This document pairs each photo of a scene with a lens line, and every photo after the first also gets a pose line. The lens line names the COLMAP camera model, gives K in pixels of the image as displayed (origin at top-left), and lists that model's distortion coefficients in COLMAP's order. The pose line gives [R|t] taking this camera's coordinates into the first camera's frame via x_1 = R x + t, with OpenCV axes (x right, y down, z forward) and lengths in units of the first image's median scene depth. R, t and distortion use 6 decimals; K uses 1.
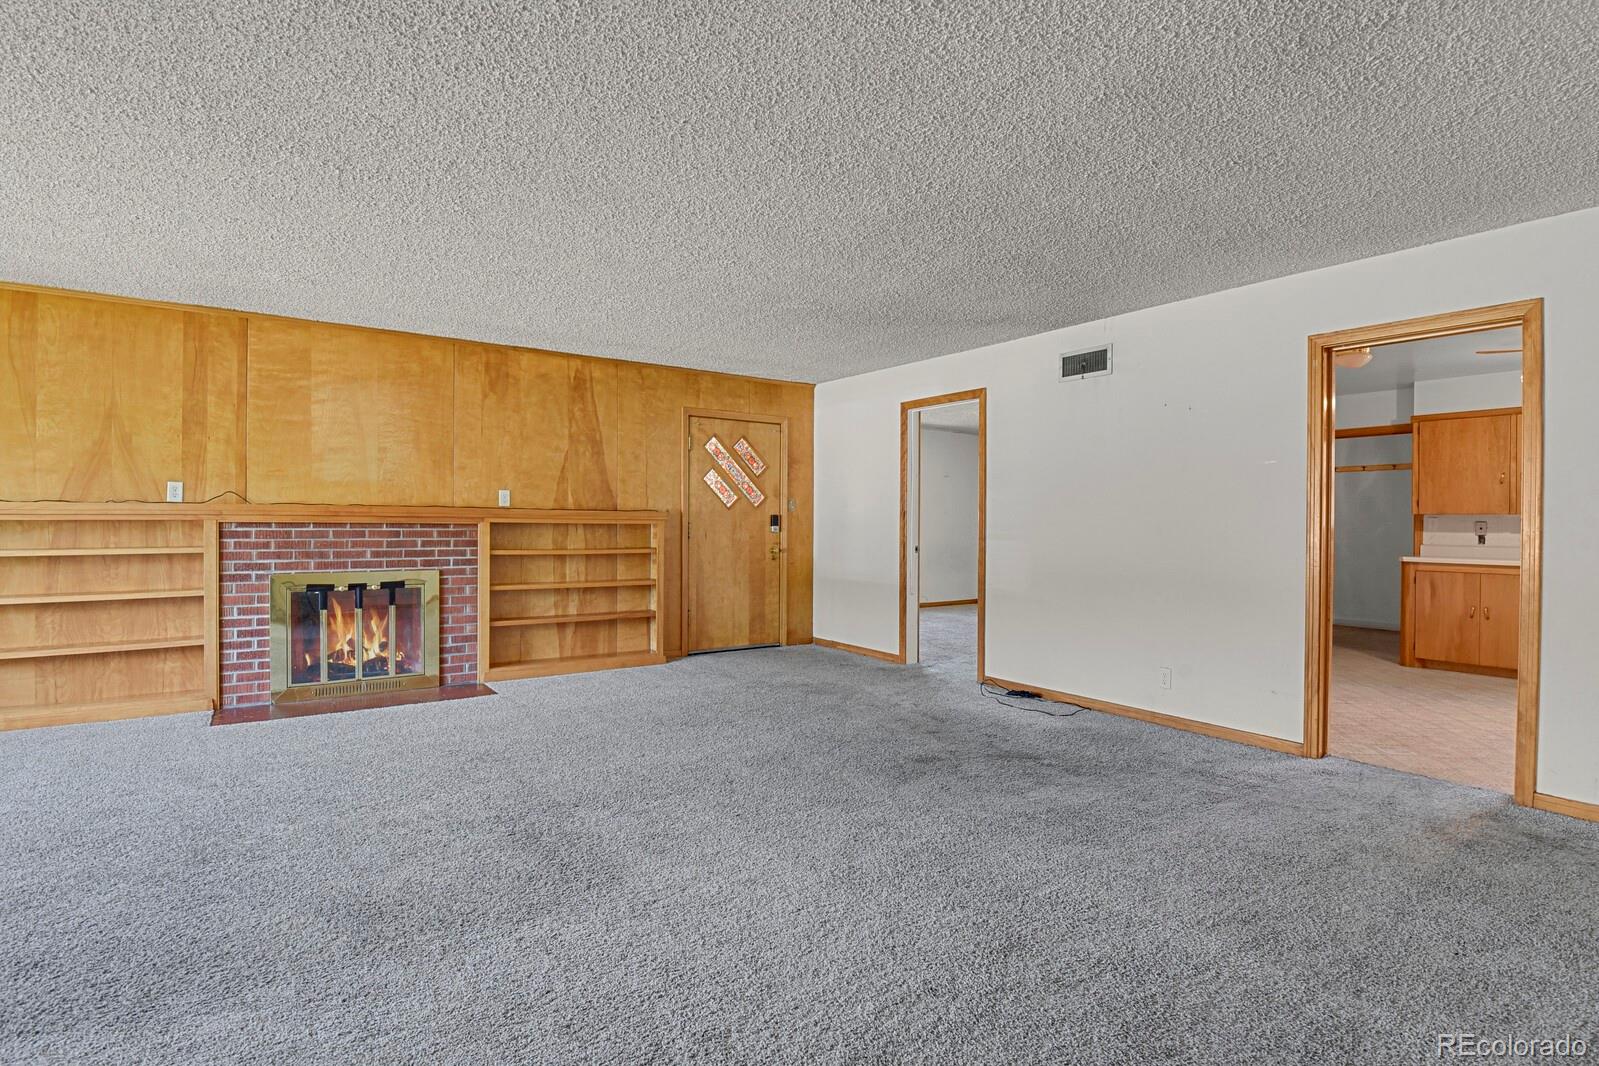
lens RADIAL K [[784.9, 0, 808.4], [0, 784.9, 527.3], [0, 0, 1]] dist [-0.010821, -0.011303]
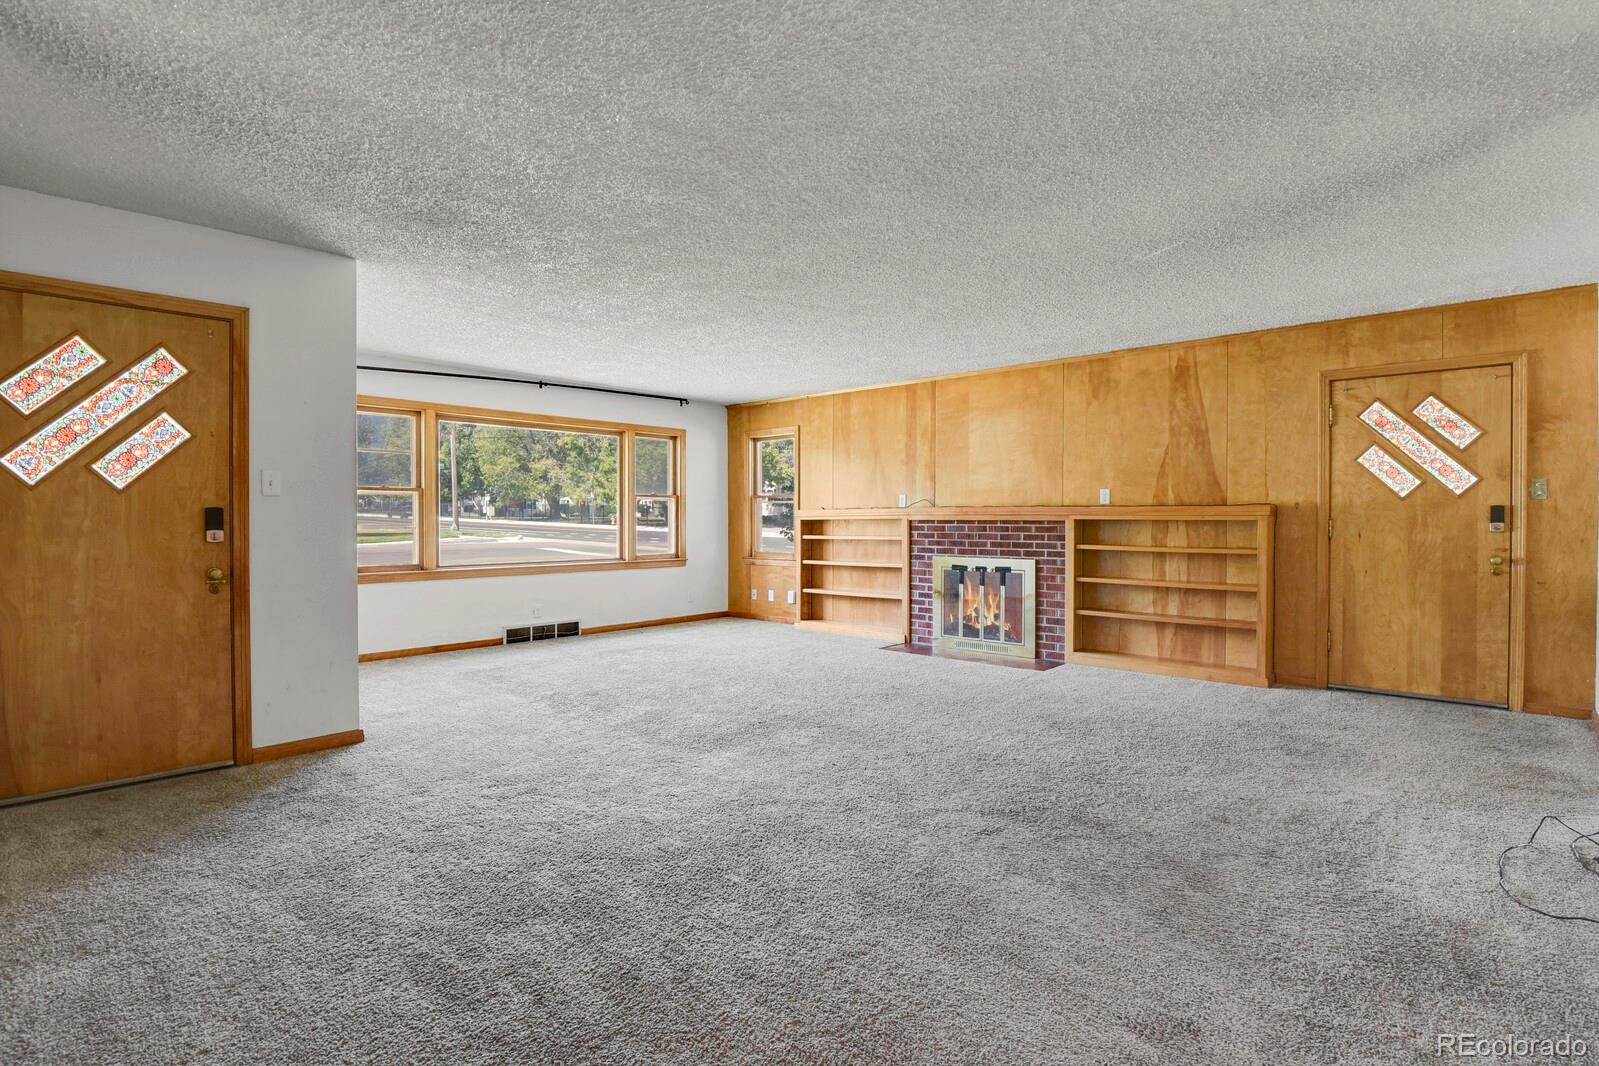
lens RADIAL K [[784.9, 0, 808.4], [0, 784.9, 527.3], [0, 0, 1]] dist [-0.010821, -0.011303]
pose [[0.217642, 0.002664, -0.976025, 0.566116], [-0.005260, 0.999985, 0.001556, 0.005107], [0.976015, 0.004796, 0.217652, 0.379069]]
